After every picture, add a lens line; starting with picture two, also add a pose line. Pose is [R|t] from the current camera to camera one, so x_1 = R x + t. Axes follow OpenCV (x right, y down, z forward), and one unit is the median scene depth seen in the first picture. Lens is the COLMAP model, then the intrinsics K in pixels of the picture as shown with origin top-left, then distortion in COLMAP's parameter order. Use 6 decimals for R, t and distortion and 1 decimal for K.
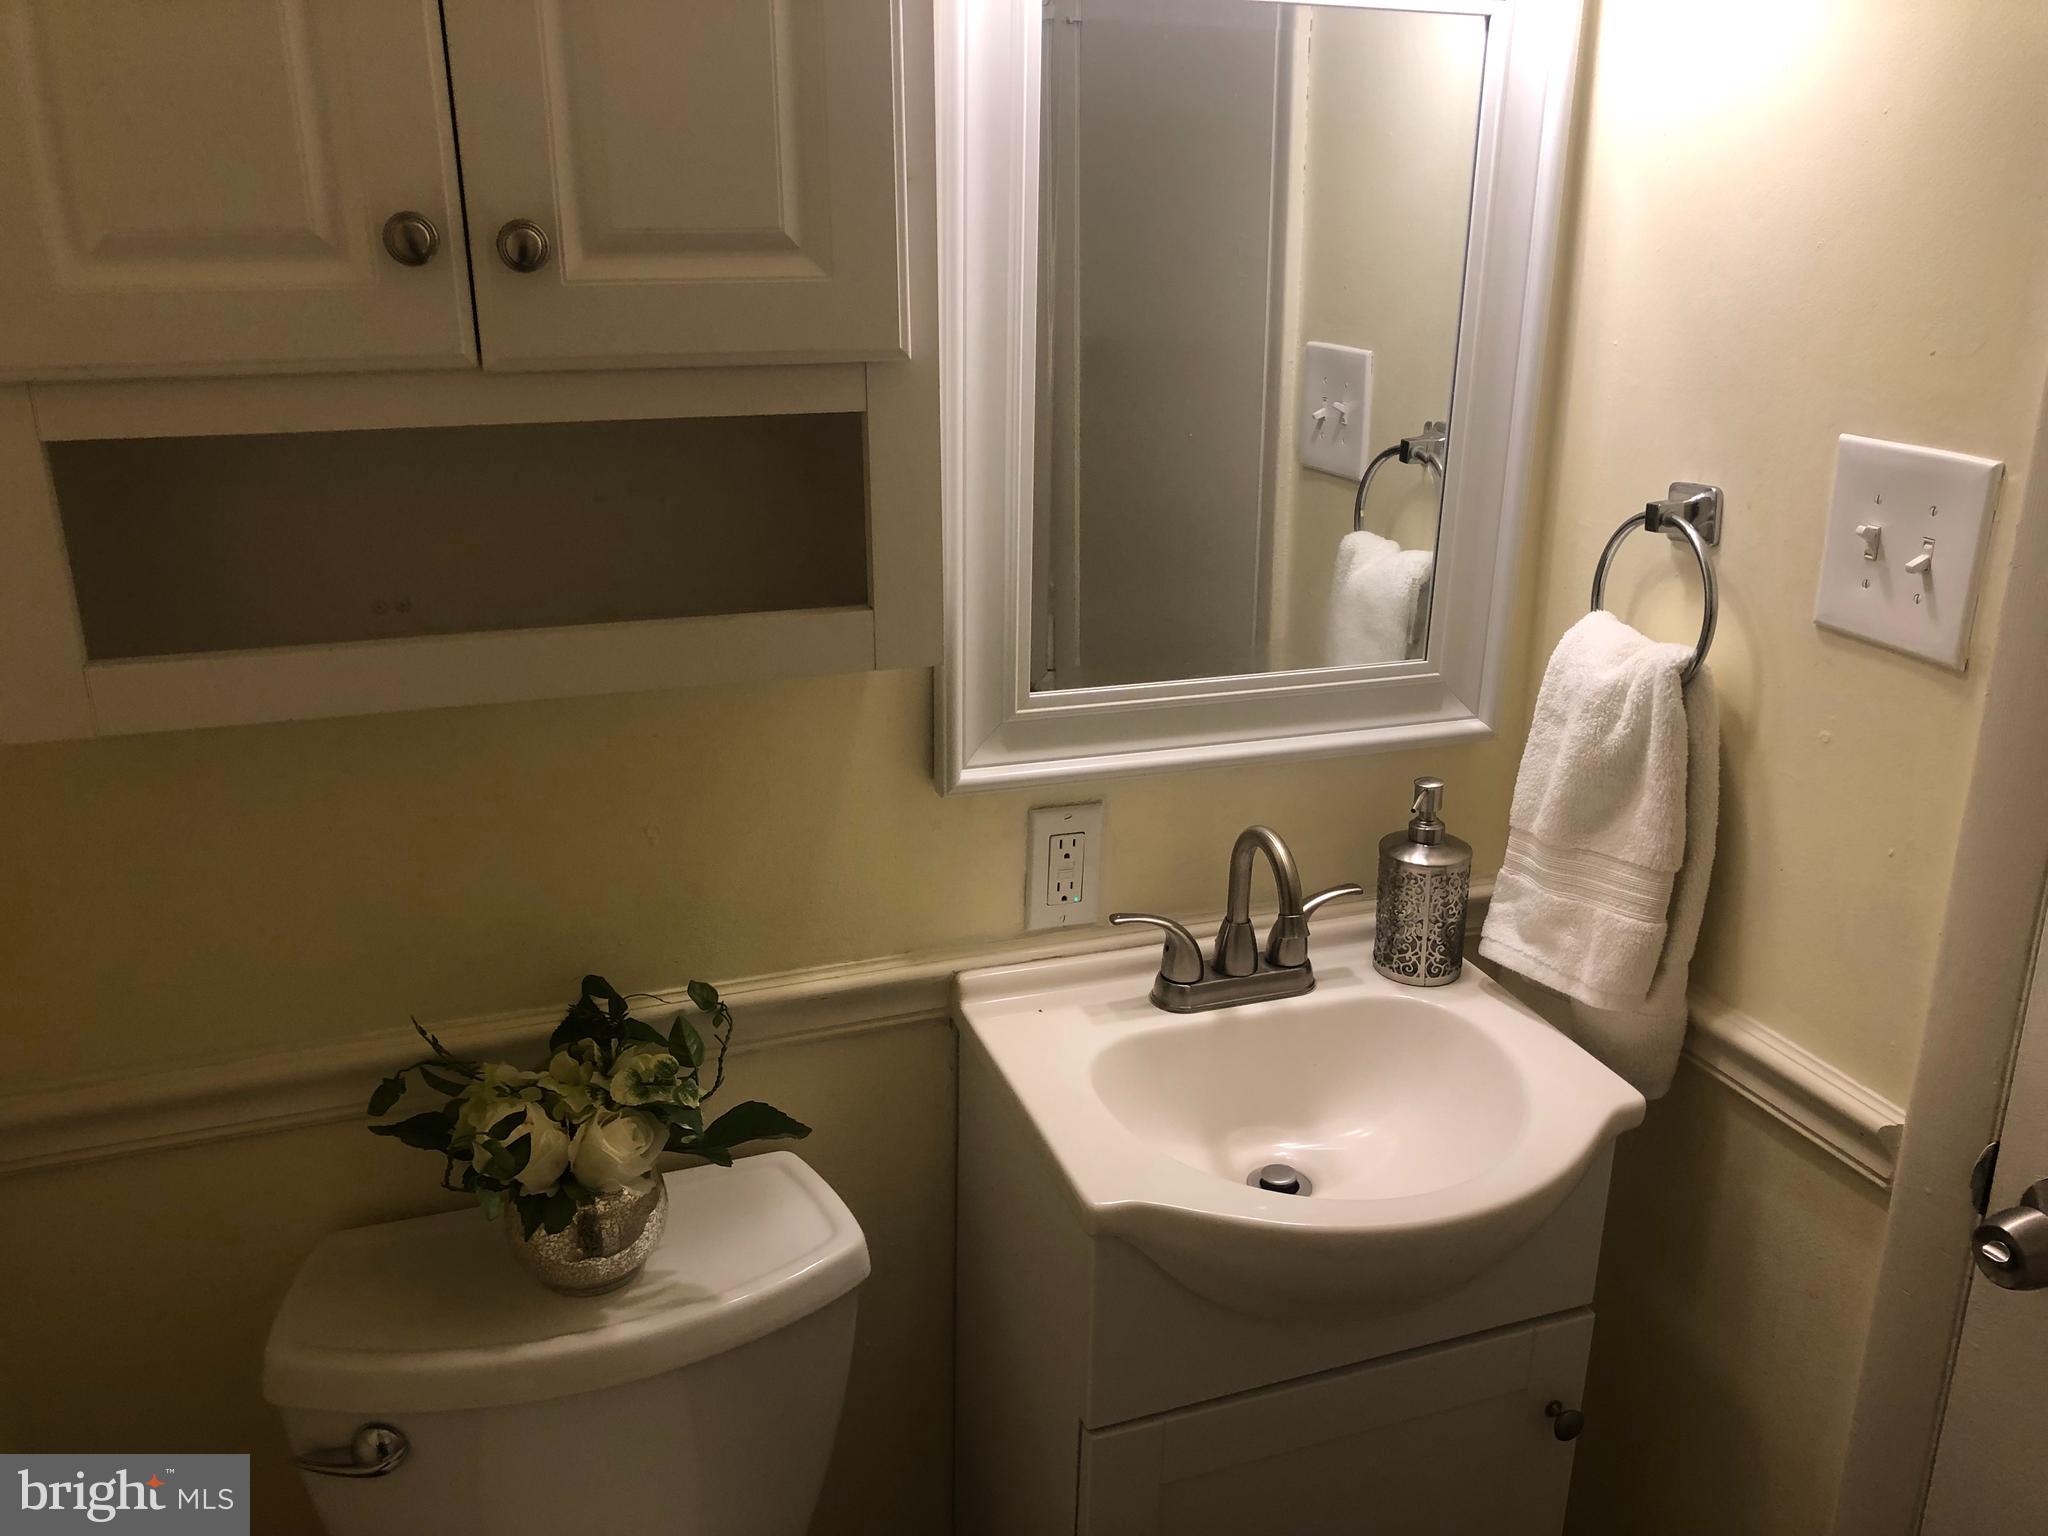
lens RADIAL K [[1701.4, 0, 1024.0], [0, 1701.4, 768.0], [0, 0, 1]] dist [0.091297, -0.172832]
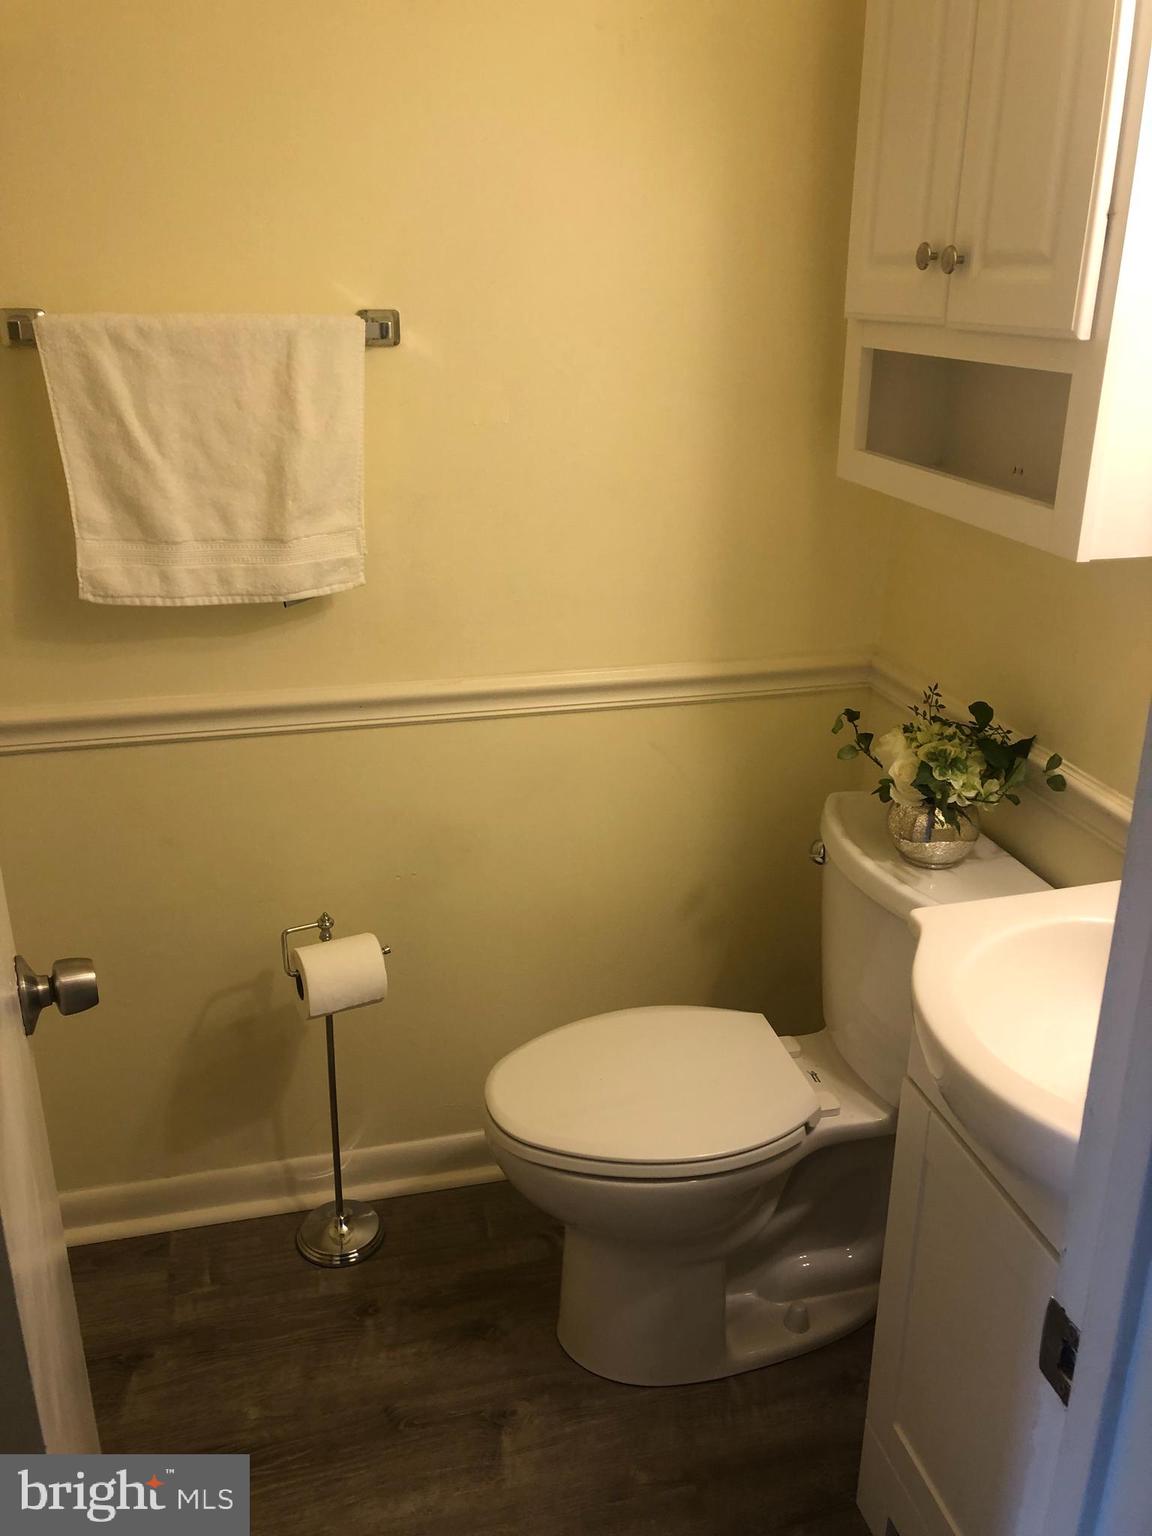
lens RADIAL K [[1276.0, 0, 576.0], [0, 1276.0, 768.0], [0, 0, 1]] dist [0.091297, -0.172832]
pose [[-0.083871, 0.351892, -0.932276, 1.196894], [-0.325591, 0.874544, 0.359392, -0.180448], [0.941783, 0.333683, 0.041224, 0.695151]]
